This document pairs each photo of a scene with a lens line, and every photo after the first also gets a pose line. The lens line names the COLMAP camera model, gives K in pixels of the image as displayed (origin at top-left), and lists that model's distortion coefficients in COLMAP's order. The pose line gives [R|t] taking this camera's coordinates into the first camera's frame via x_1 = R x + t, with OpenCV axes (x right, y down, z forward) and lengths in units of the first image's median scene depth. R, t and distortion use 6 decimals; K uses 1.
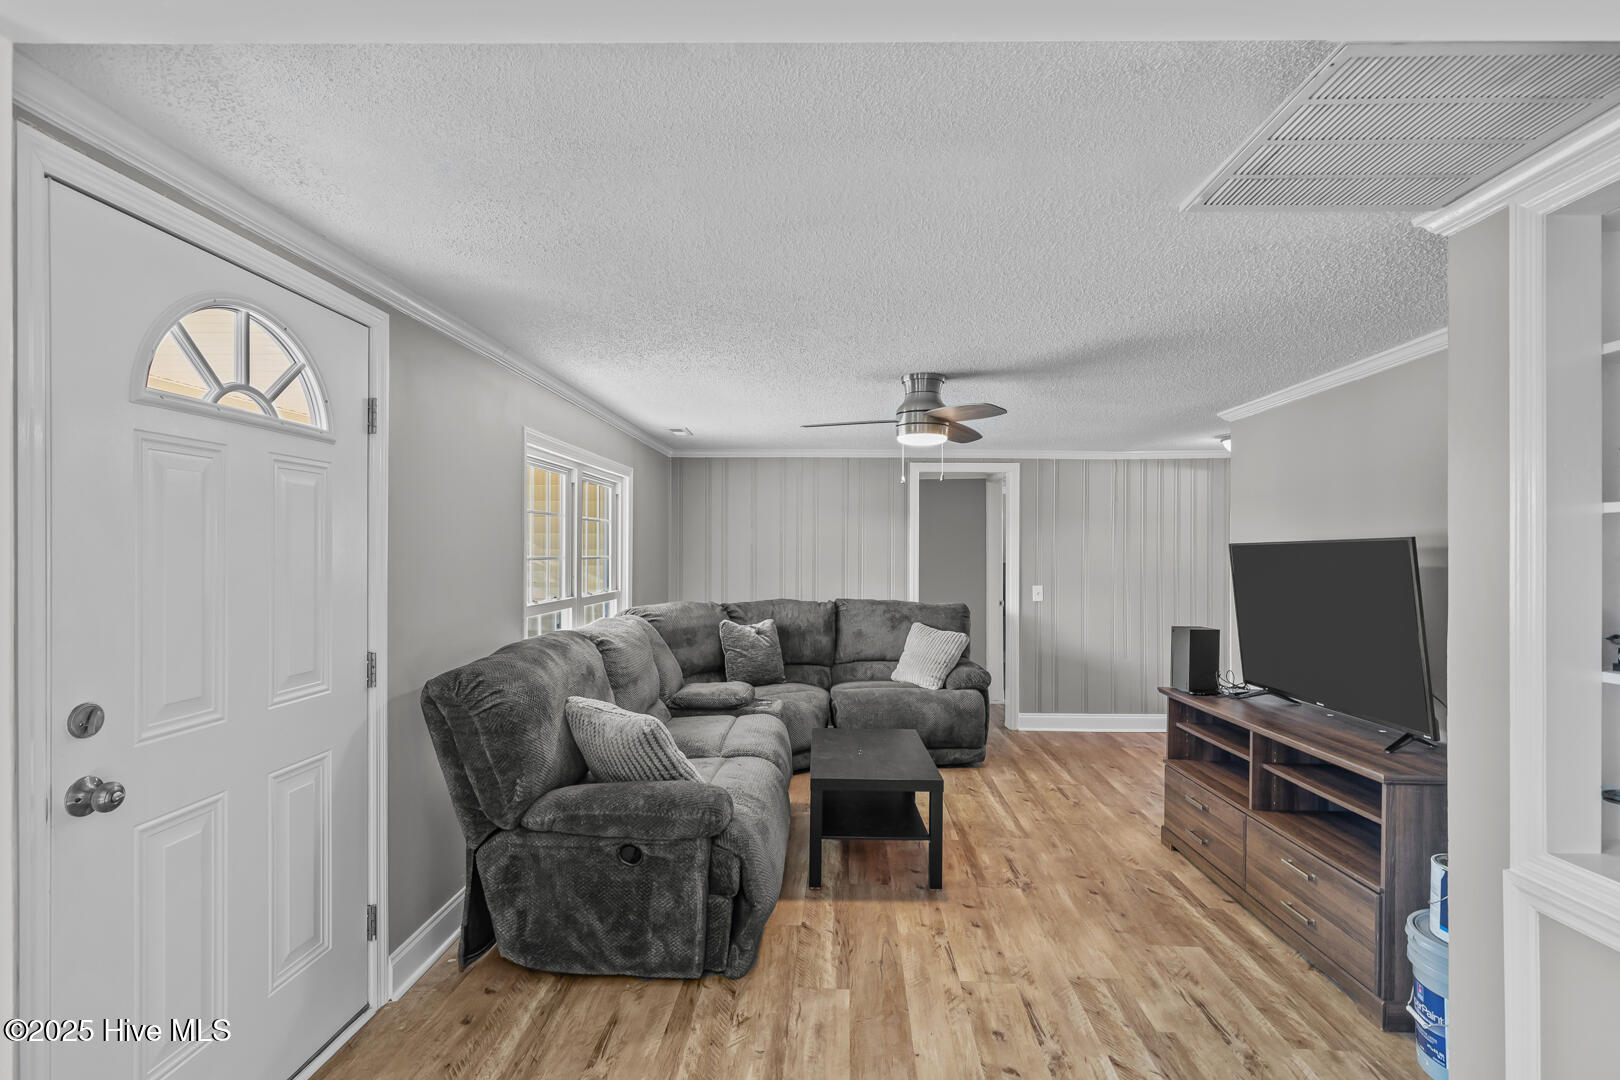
lens RADIAL K [[751.2, 0, 813.0], [0, 751.2, 553.0], [0, 0, 1]] dist [0.002031, 0.000739]
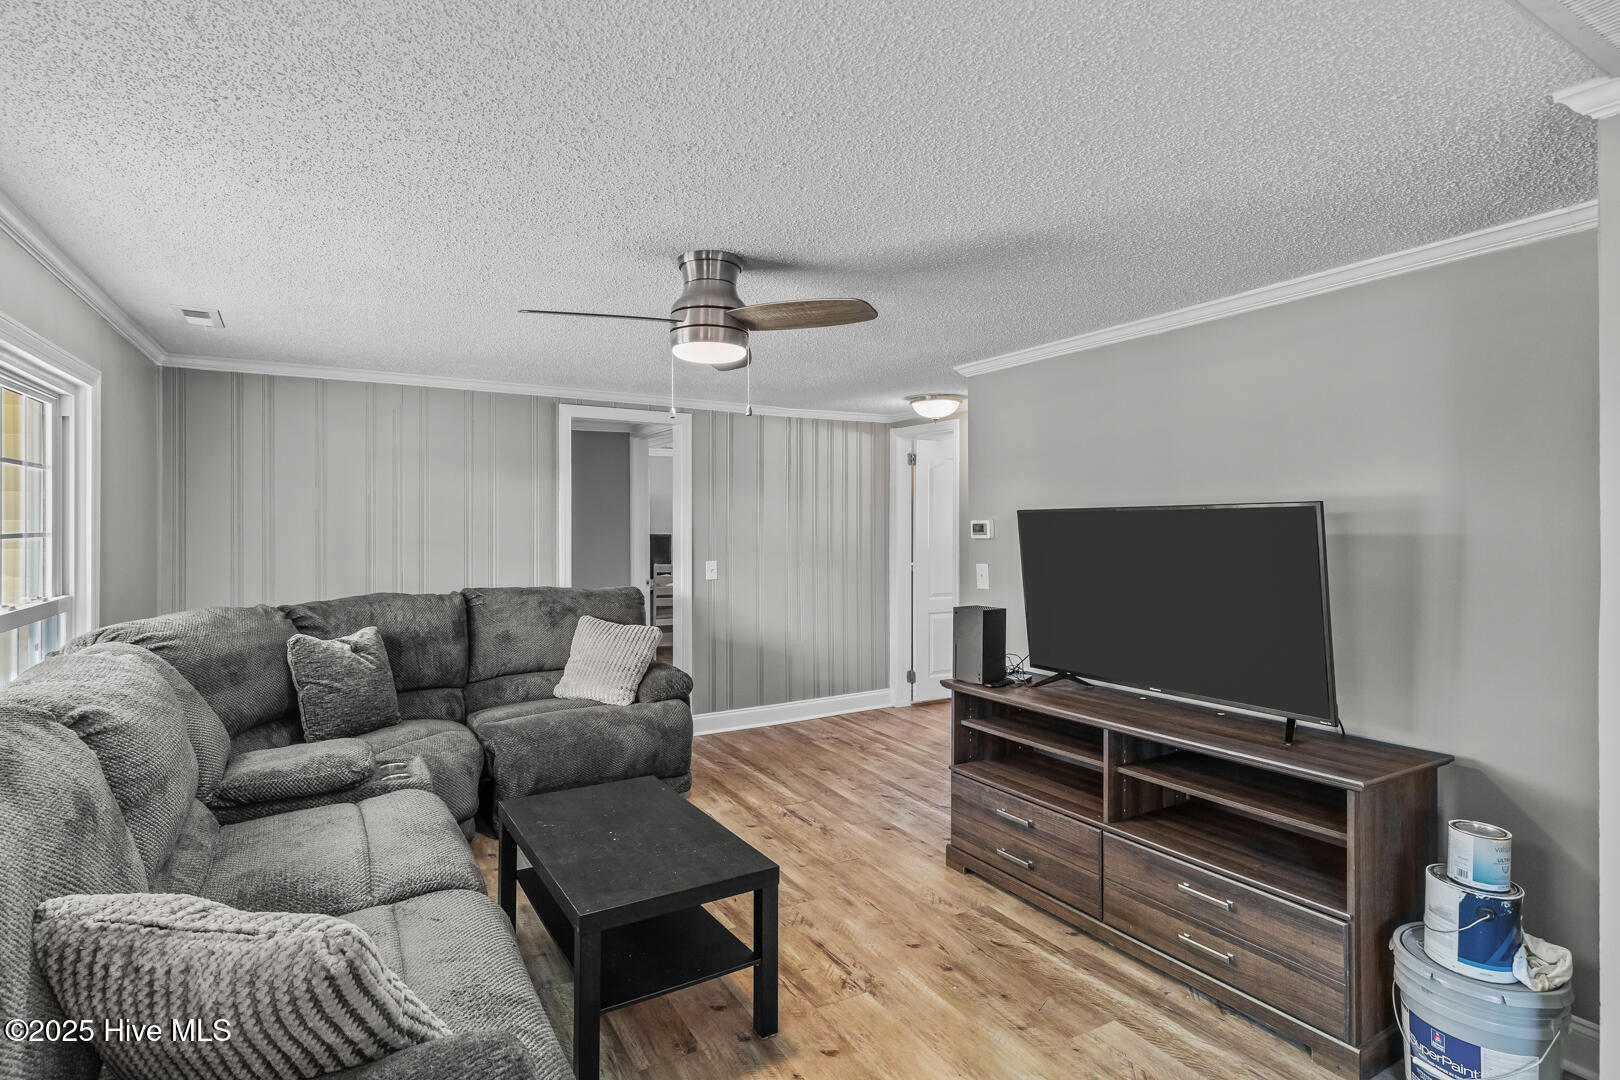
lens RADIAL K [[772.7, 0, 749.6], [0, 772.7, 522.8], [0, 0, 1]] dist [0.007401, -0.002489]
pose [[0.859192, -0.005187, 0.511627, -0.186099], [0.005328, 0.999985, 0.001191, -0.000495], [-0.511625, 0.001703, 0.859207, 0.407827]]
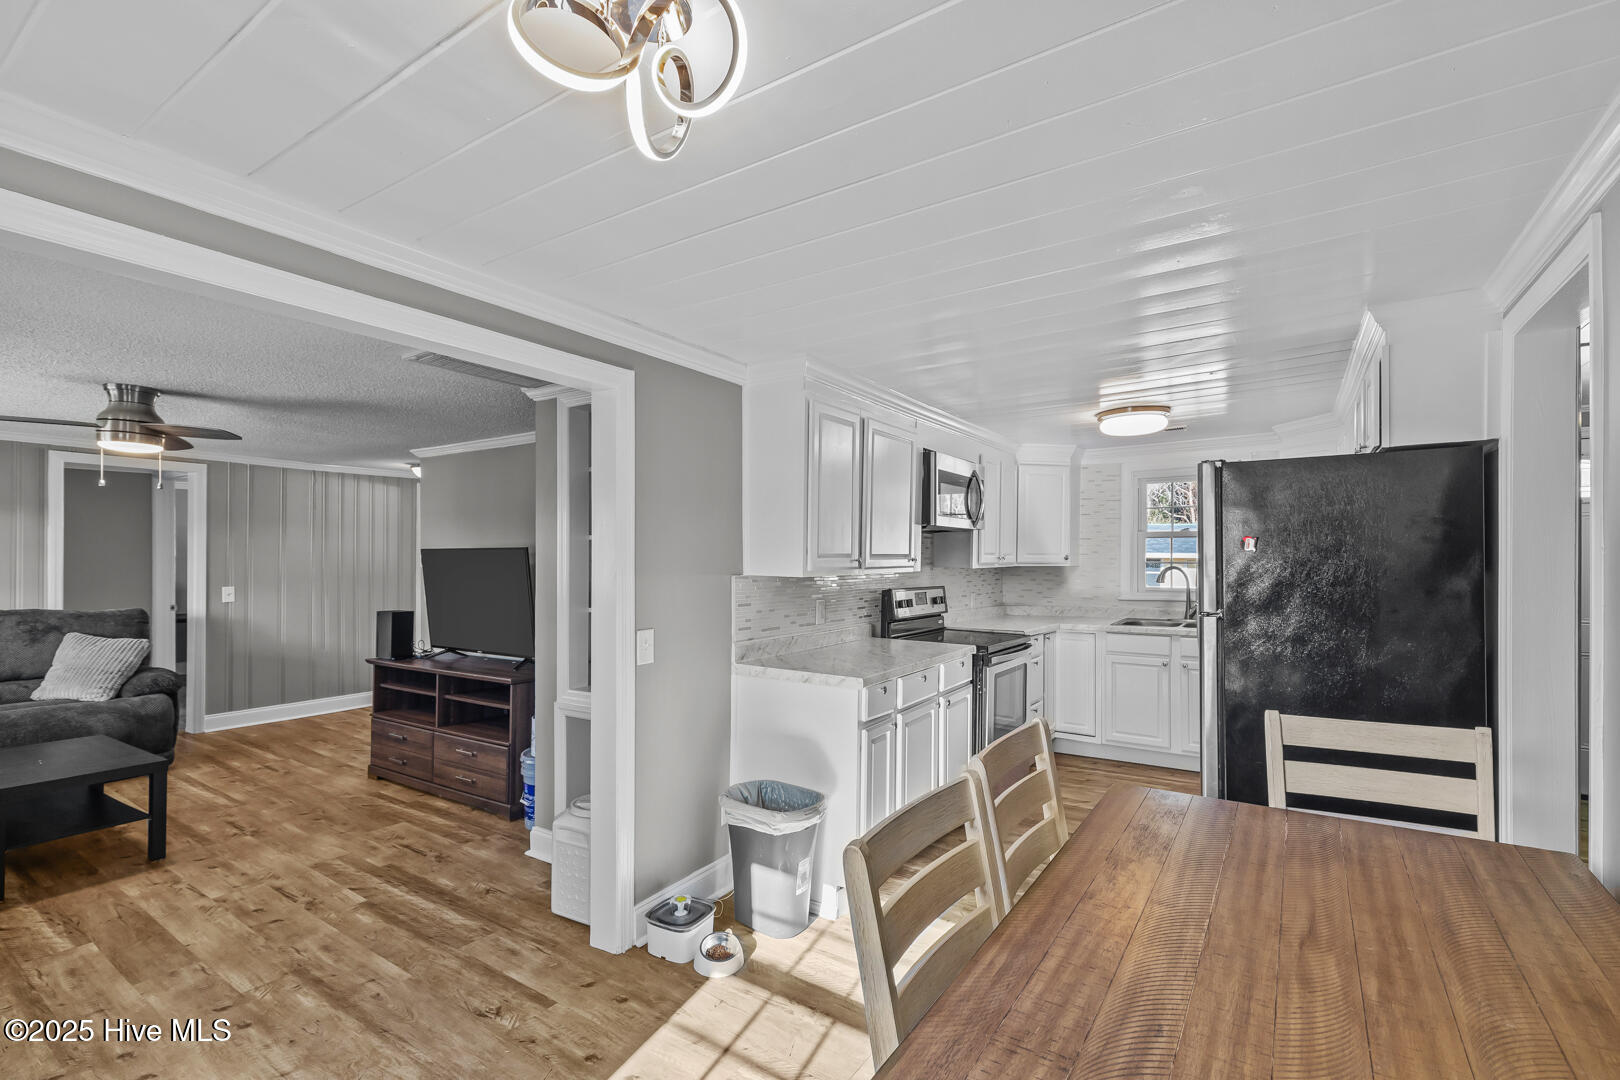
lens RADIAL K [[751.2, 0, 836.4], [0, 751.2, 555.2], [0, 0, 1]] dist [0.002031, 0.000739]
pose [[0.517360, 0.000399, 0.855768, -0.256971], [-0.002465, 0.999996, 0.001024, -0.004260], [-0.855764, -0.002639, 0.517359, -0.406312]]
